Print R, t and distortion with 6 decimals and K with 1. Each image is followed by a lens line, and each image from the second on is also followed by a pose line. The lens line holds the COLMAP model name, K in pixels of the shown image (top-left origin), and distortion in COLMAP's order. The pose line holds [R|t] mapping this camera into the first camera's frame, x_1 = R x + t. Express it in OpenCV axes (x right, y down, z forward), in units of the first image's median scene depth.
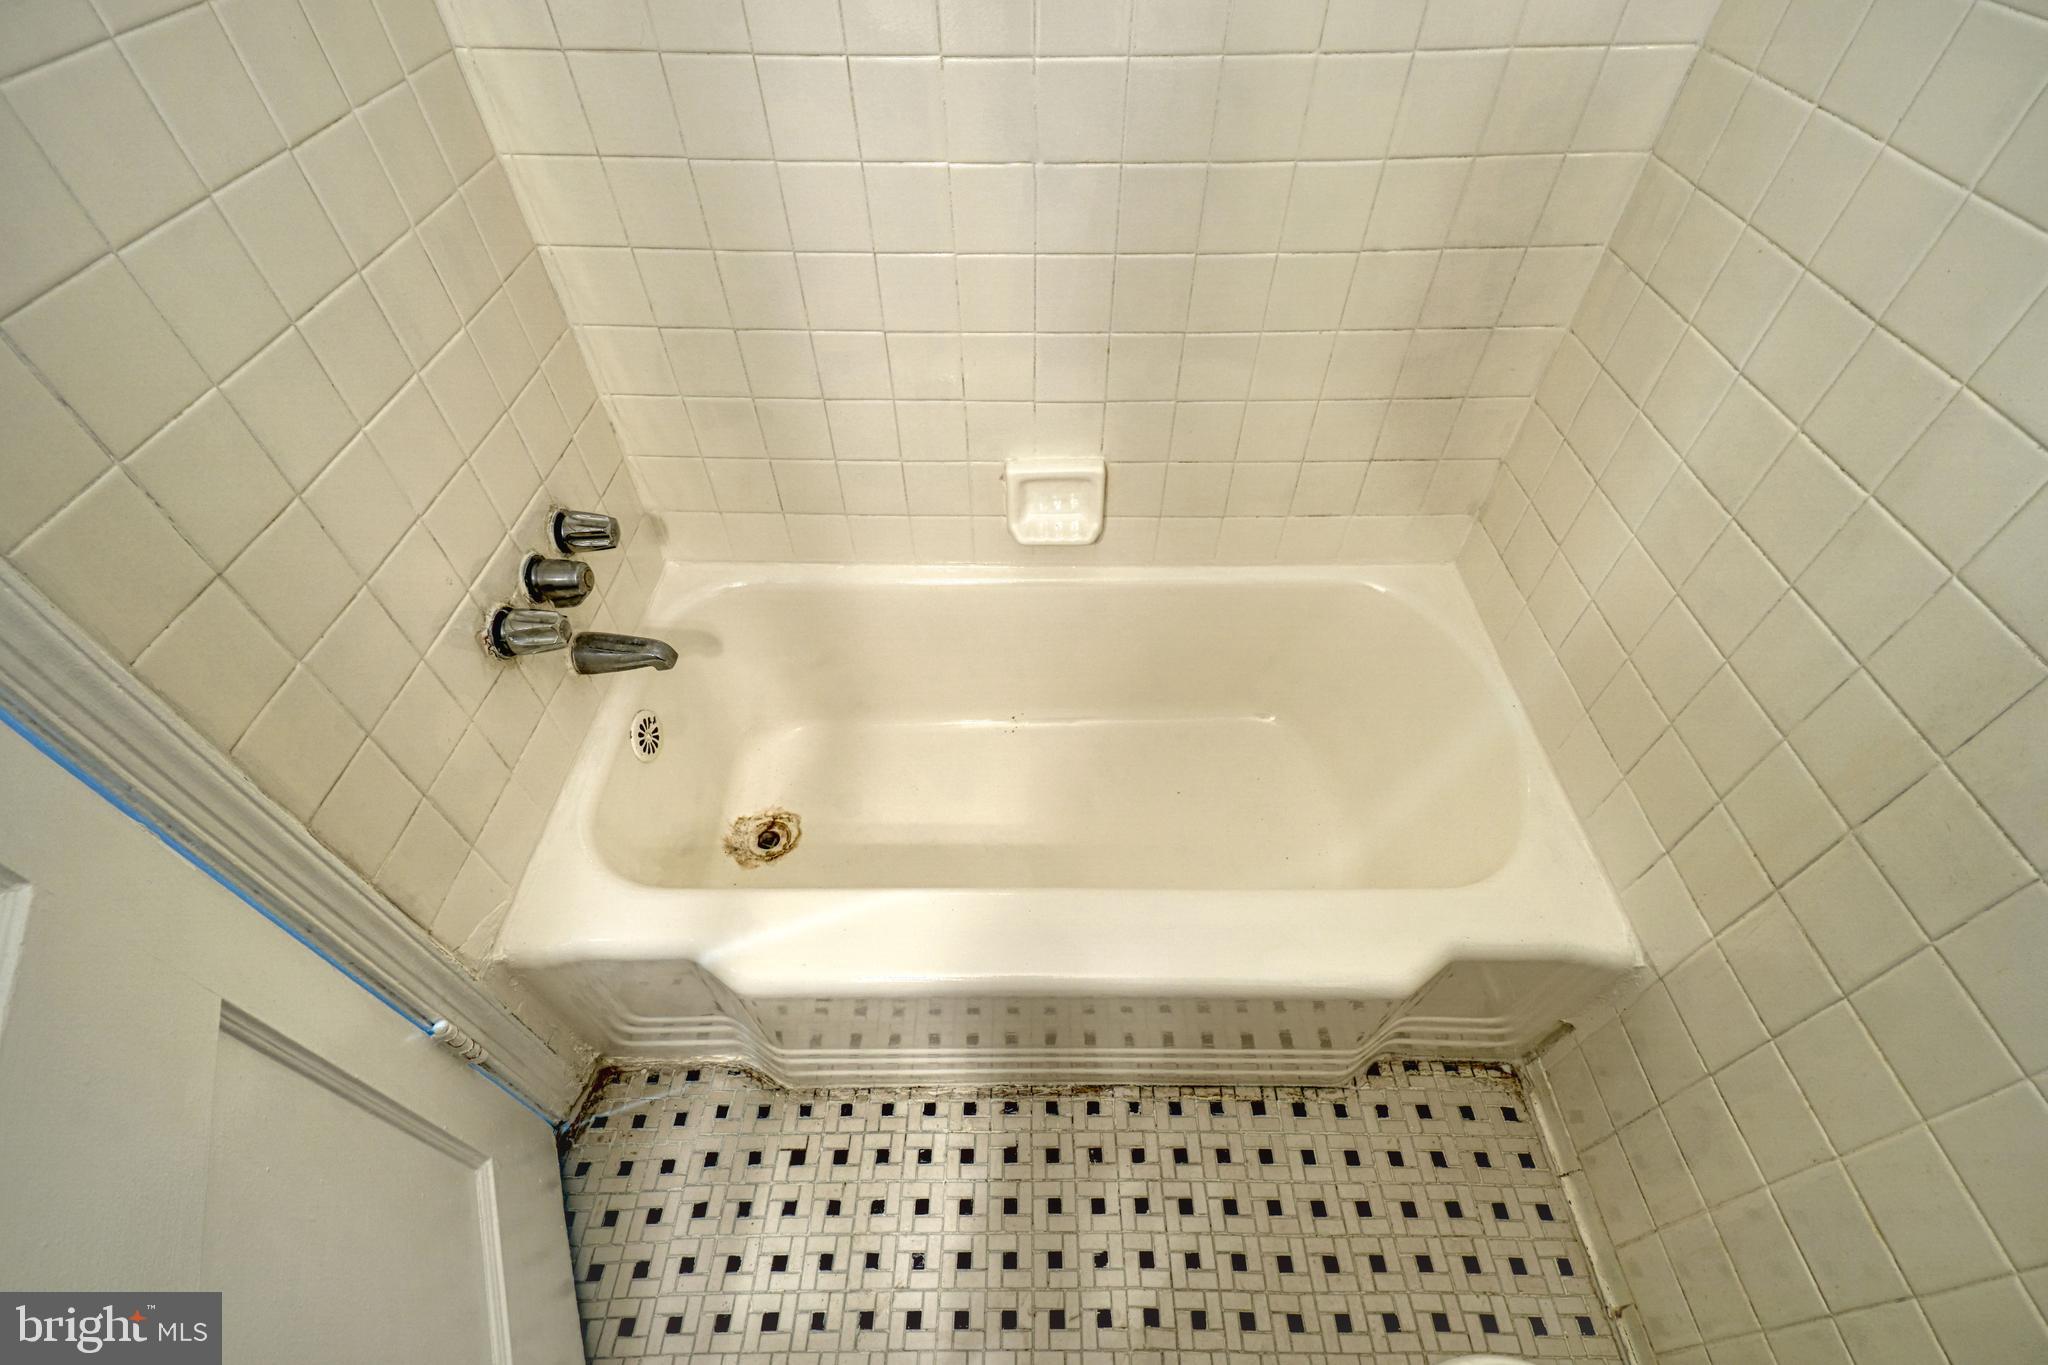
lens RADIAL K [[868.5, 0, 1034.1], [0, 868.5, 674.7], [0, 0, 1]] dist [0.037627, -0.008175]
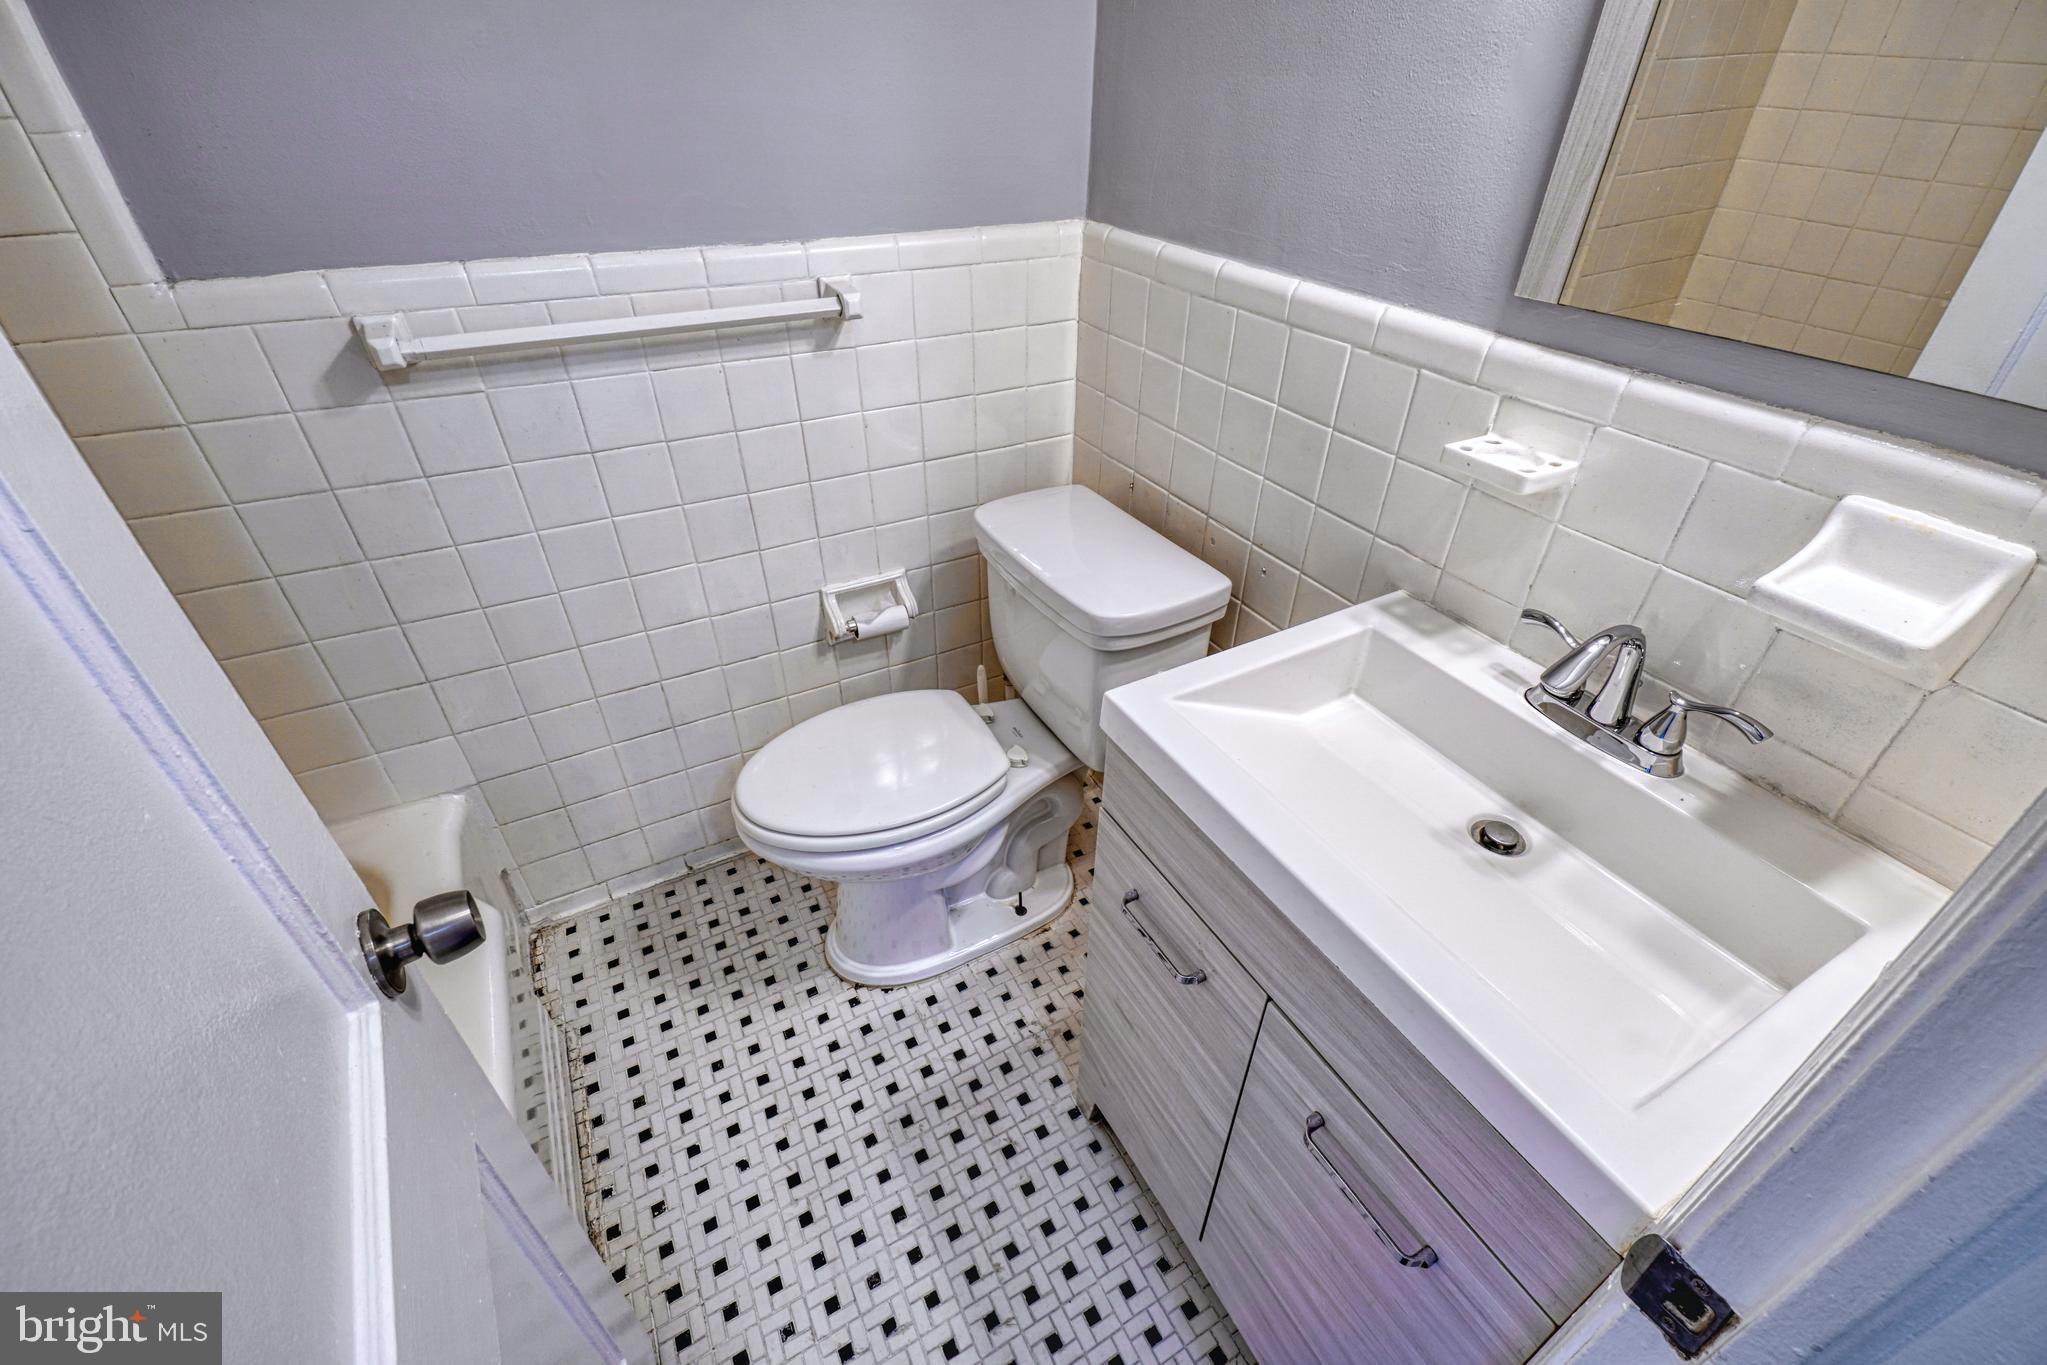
lens RADIAL K [[868.1, 0, 1025.4], [0, 868.1, 682.5], [0, 0, 1]] dist [0.037627, -0.008175]
pose [[-0.480684, -0.514982, 0.709743, -0.541863], [0.637481, 0.350550, 0.686099, -0.107601], [-0.602130, 0.782245, 0.159788, 0.082389]]
